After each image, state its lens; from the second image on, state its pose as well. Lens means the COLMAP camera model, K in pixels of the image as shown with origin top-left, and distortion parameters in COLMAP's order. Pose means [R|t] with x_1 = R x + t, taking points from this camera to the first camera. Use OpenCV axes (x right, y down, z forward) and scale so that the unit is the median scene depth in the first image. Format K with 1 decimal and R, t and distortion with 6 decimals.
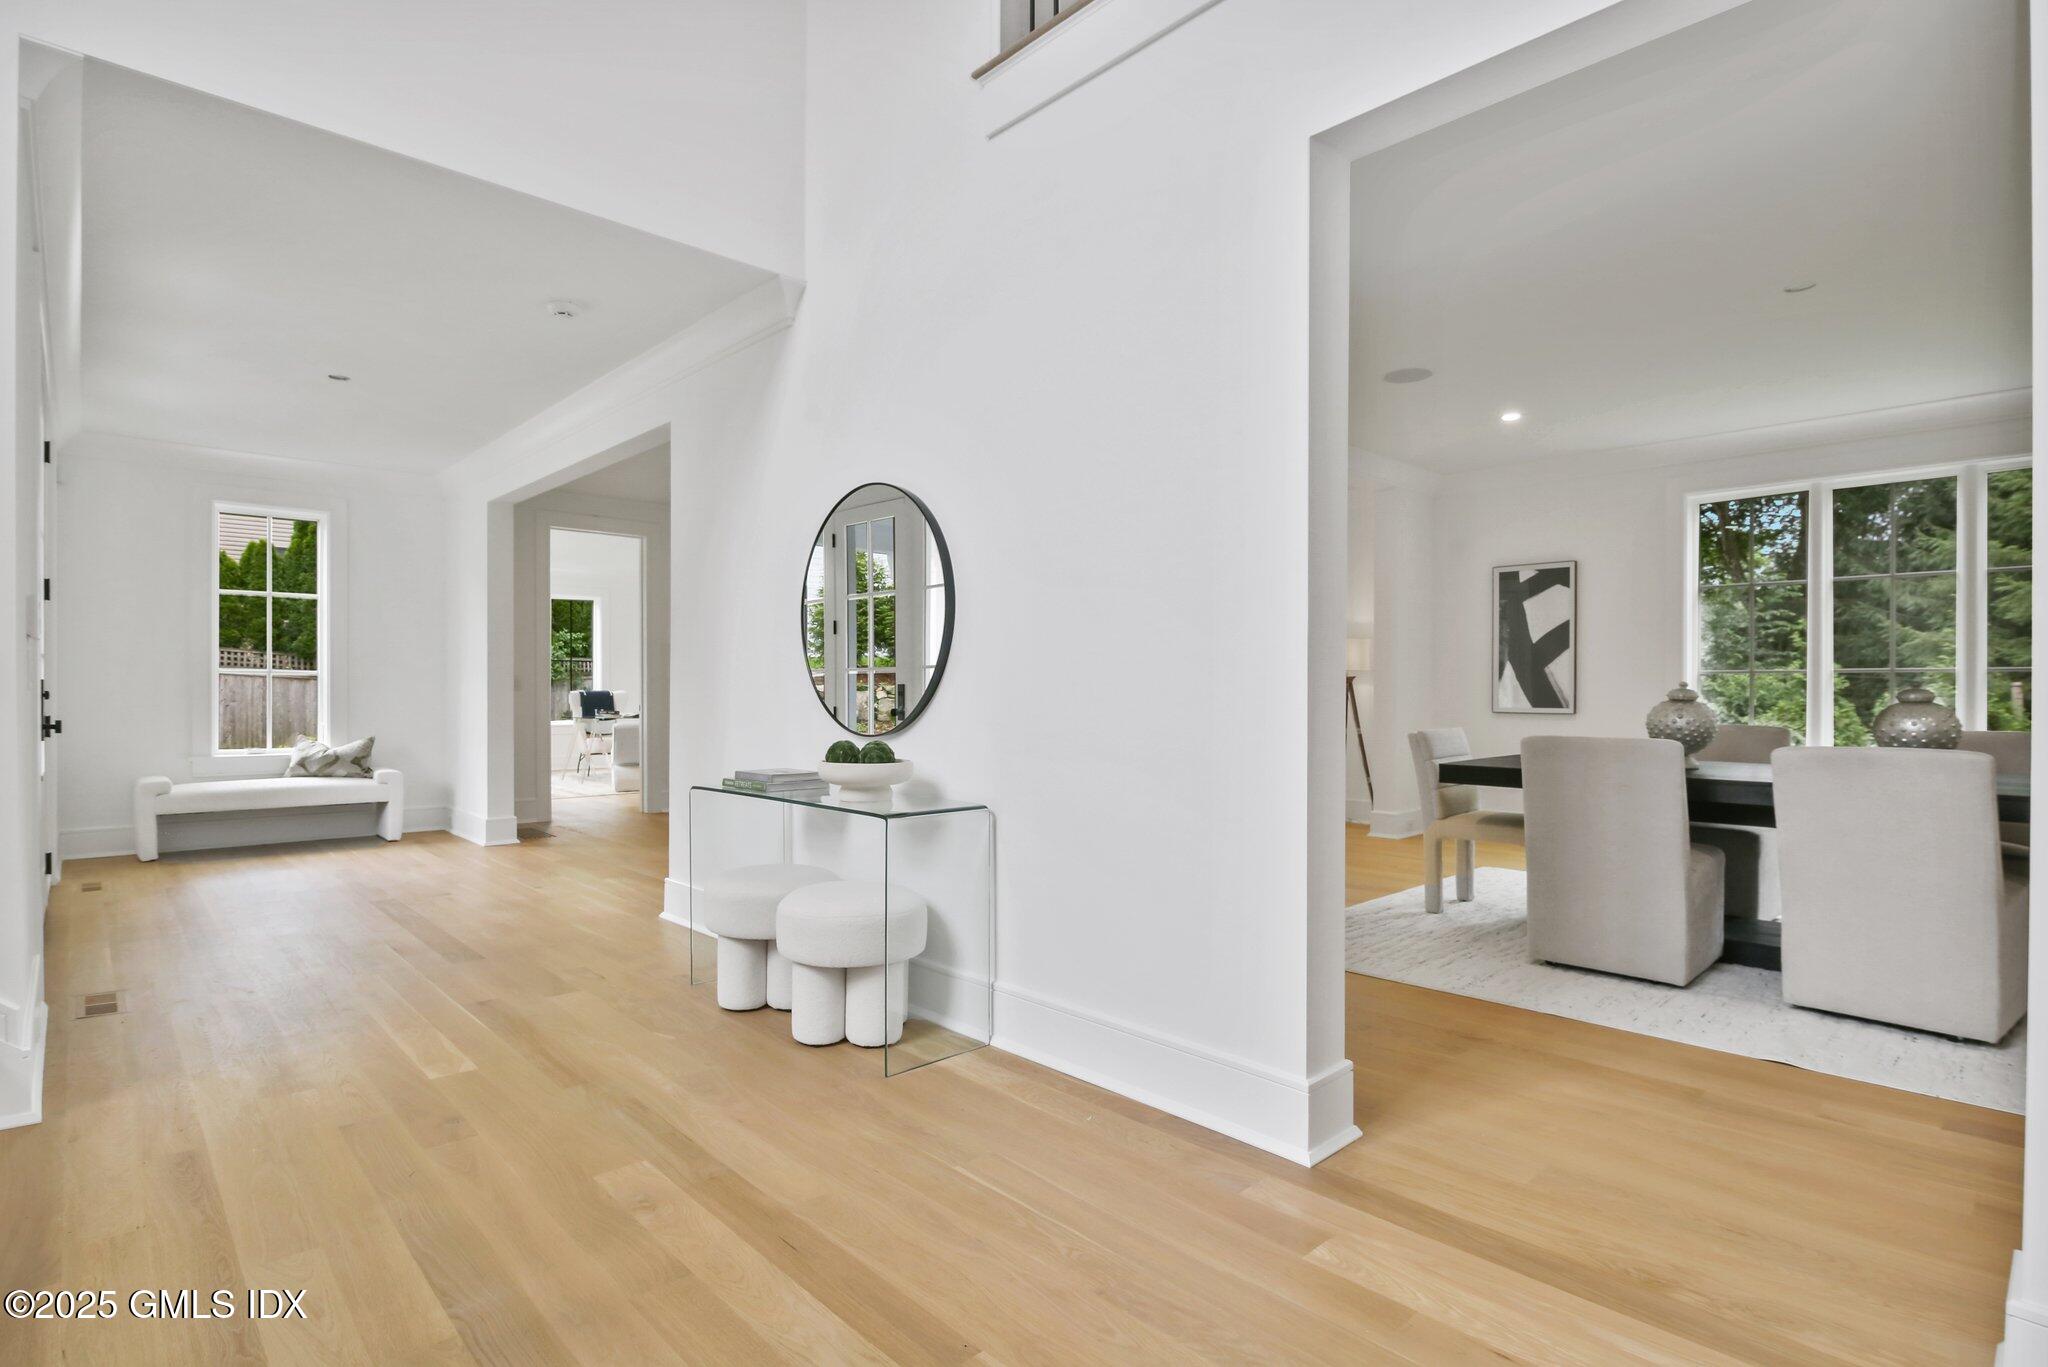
lens RADIAL K [[1002.0, 0, 1039.2], [0, 1002.0, 688.7], [0, 0, 1]] dist [-0.021805, 0.000767]
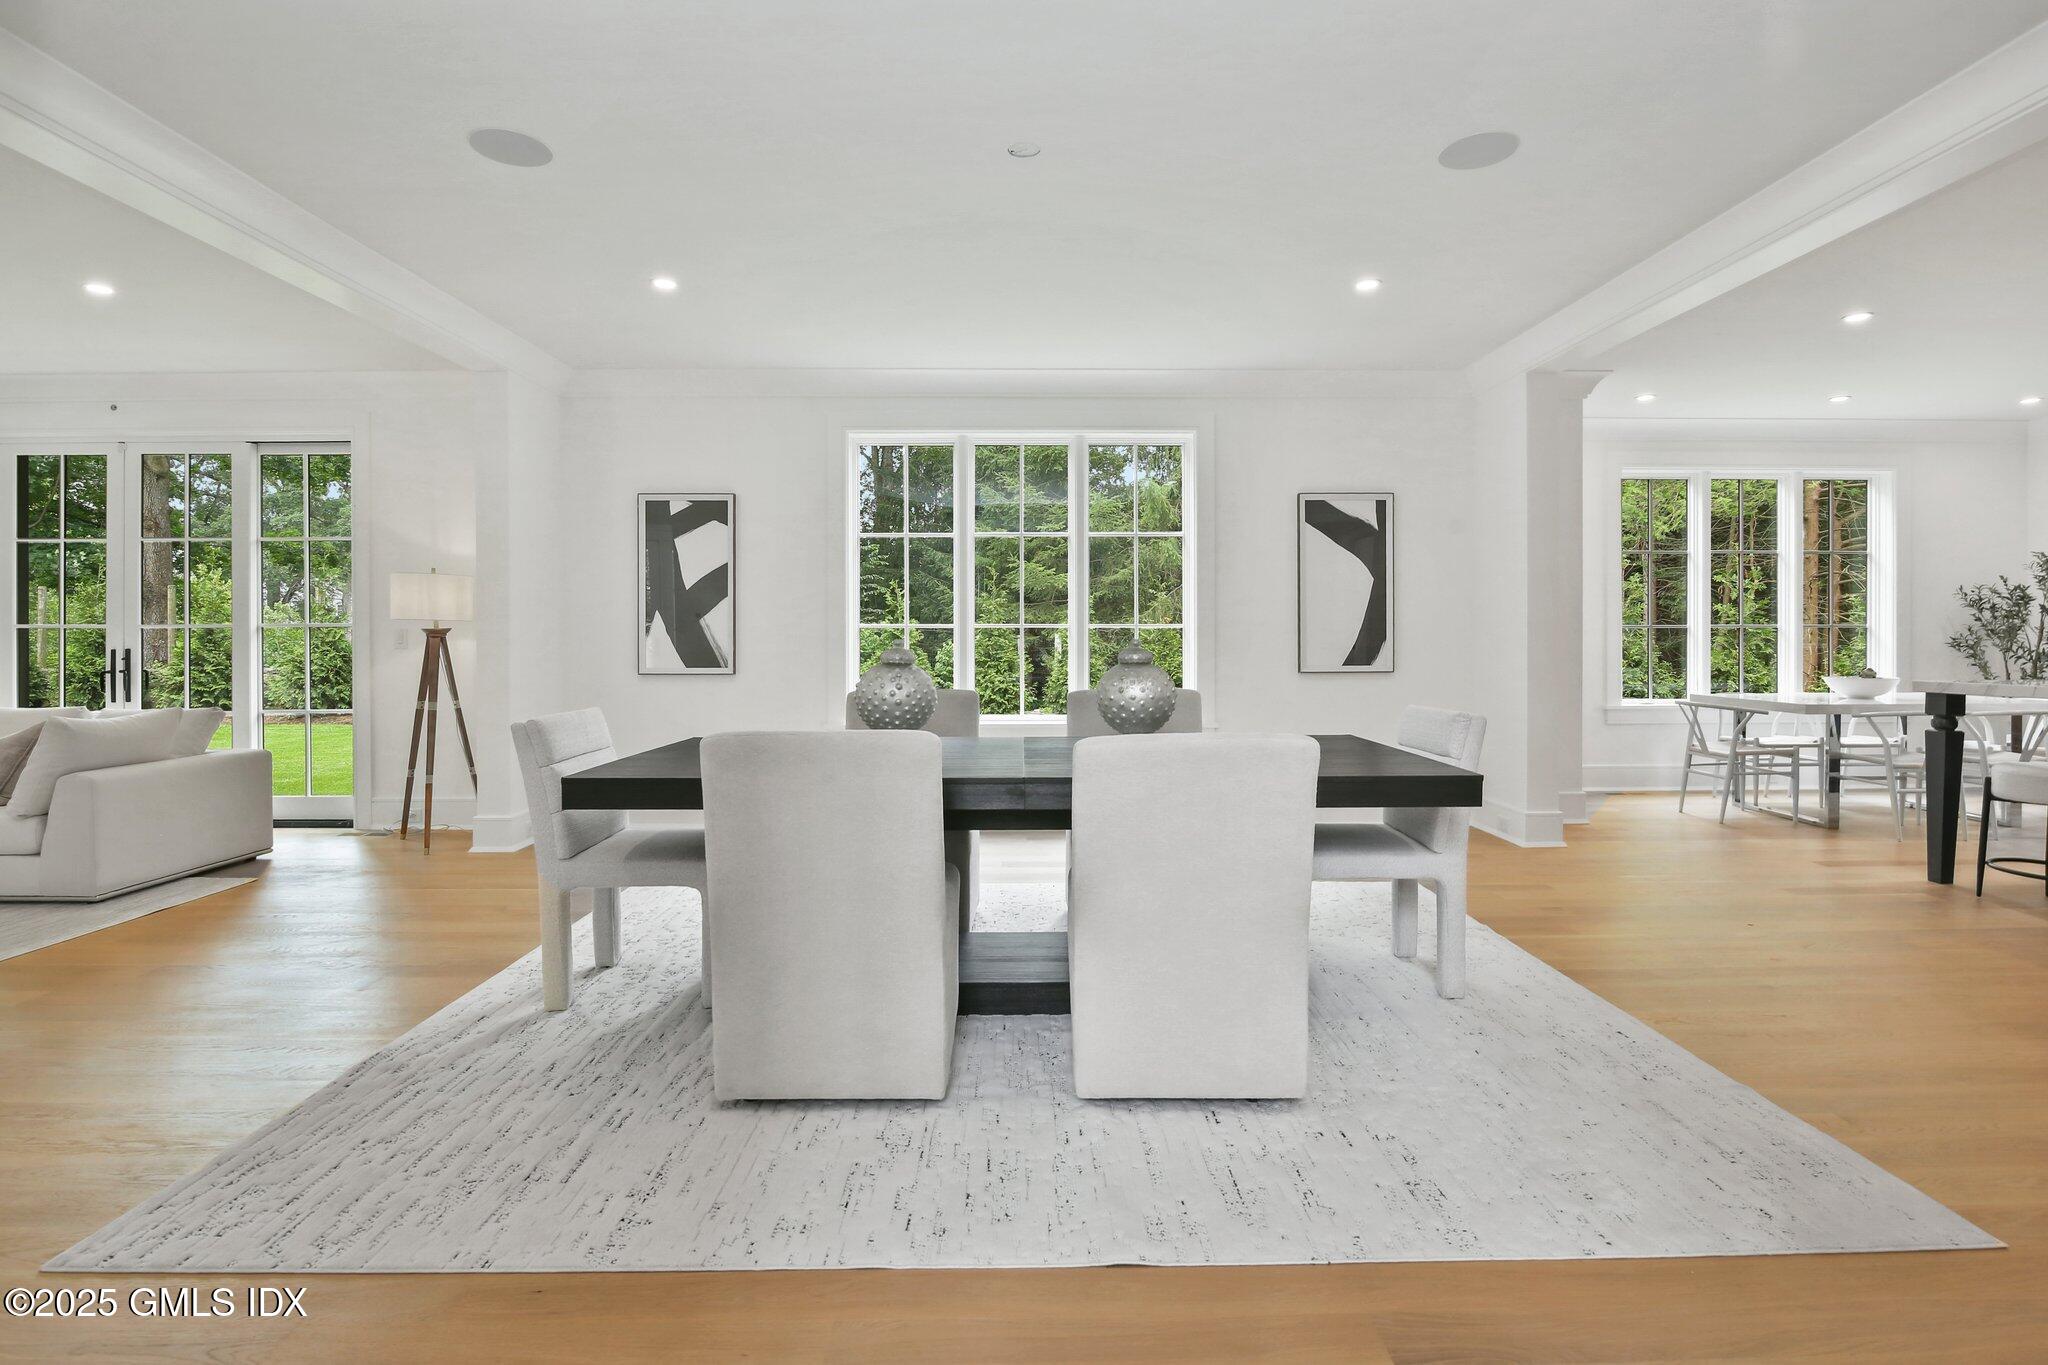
lens RADIAL K [[950.4, 0, 1022.4], [0, 950.4, 648.4], [0, 0, 1]] dist [-0.017701, -0.001166]
pose [[0.682146, -0.009447, 0.731155, 0.128862], [0.002912, 0.999944, 0.010204, -0.004781], [-0.731210, -0.004831, 0.682135, 0.302453]]
